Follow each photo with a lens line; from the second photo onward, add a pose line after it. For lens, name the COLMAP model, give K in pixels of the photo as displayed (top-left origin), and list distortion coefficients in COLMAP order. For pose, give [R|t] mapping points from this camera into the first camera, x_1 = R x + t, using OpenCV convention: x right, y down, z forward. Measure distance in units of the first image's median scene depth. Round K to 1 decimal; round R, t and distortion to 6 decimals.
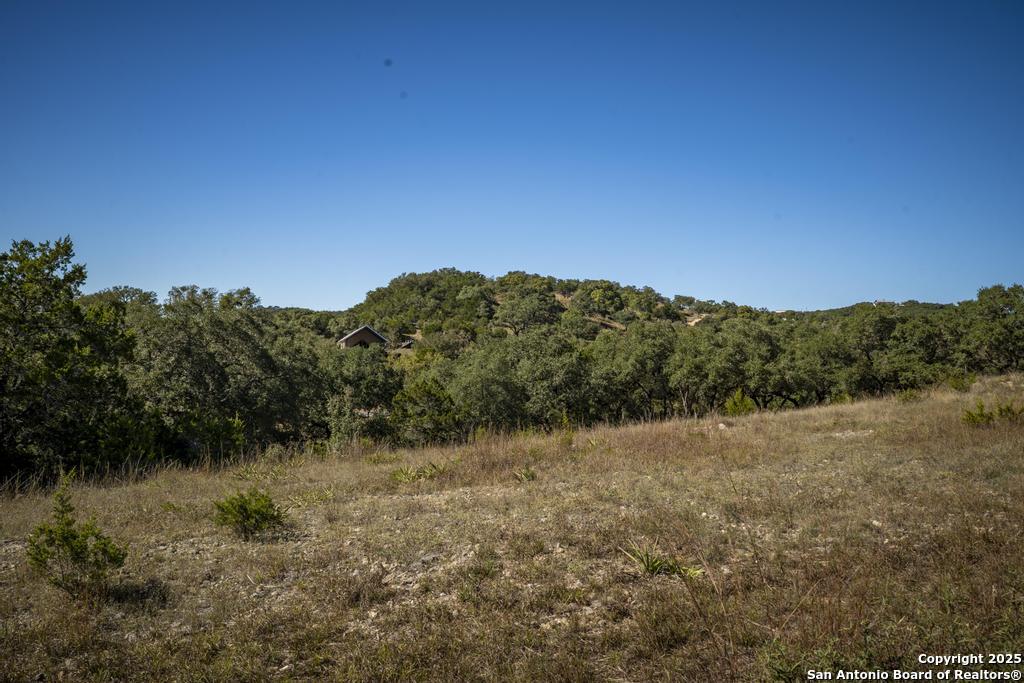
lens RADIAL K [[824.0, 0, 510.4], [0, 824.0, 342.1], [0, 0, 1]] dist [0.002280, -0.001949]
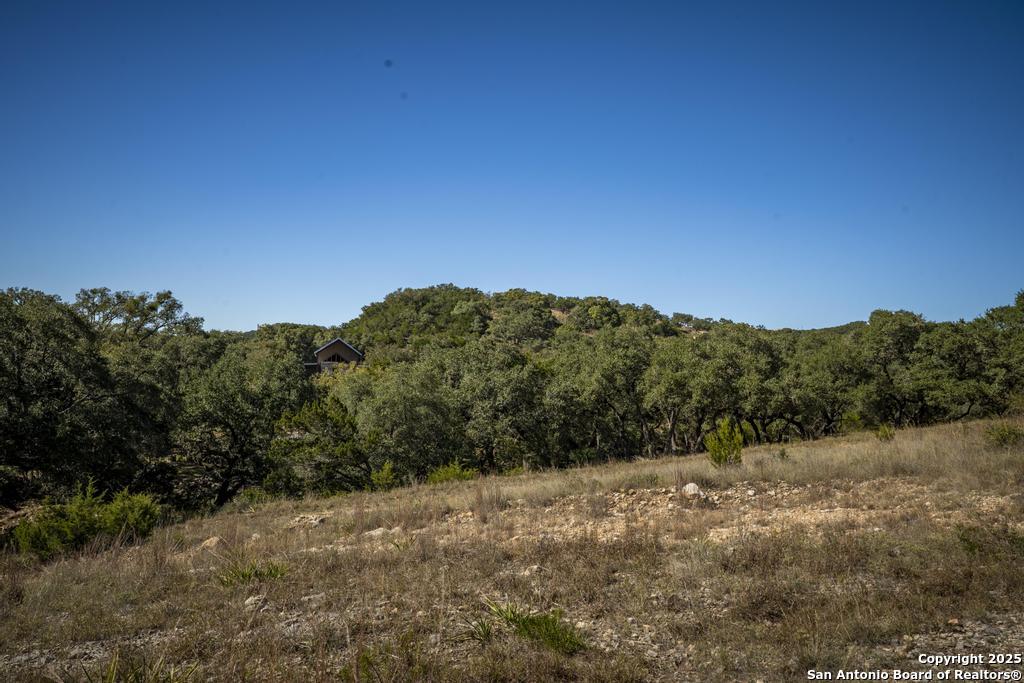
lens RADIAL K [[729.6, 0, 515.6], [0, 729.6, 350.1], [0, 0, 1]] dist [-0.014072, -0.000561]
pose [[0.999657, 0.003053, -0.026009, 0.073563], [-0.003420, 0.999895, -0.014080, 0.006800], [0.025963, 0.014164, 0.999563, 0.244859]]
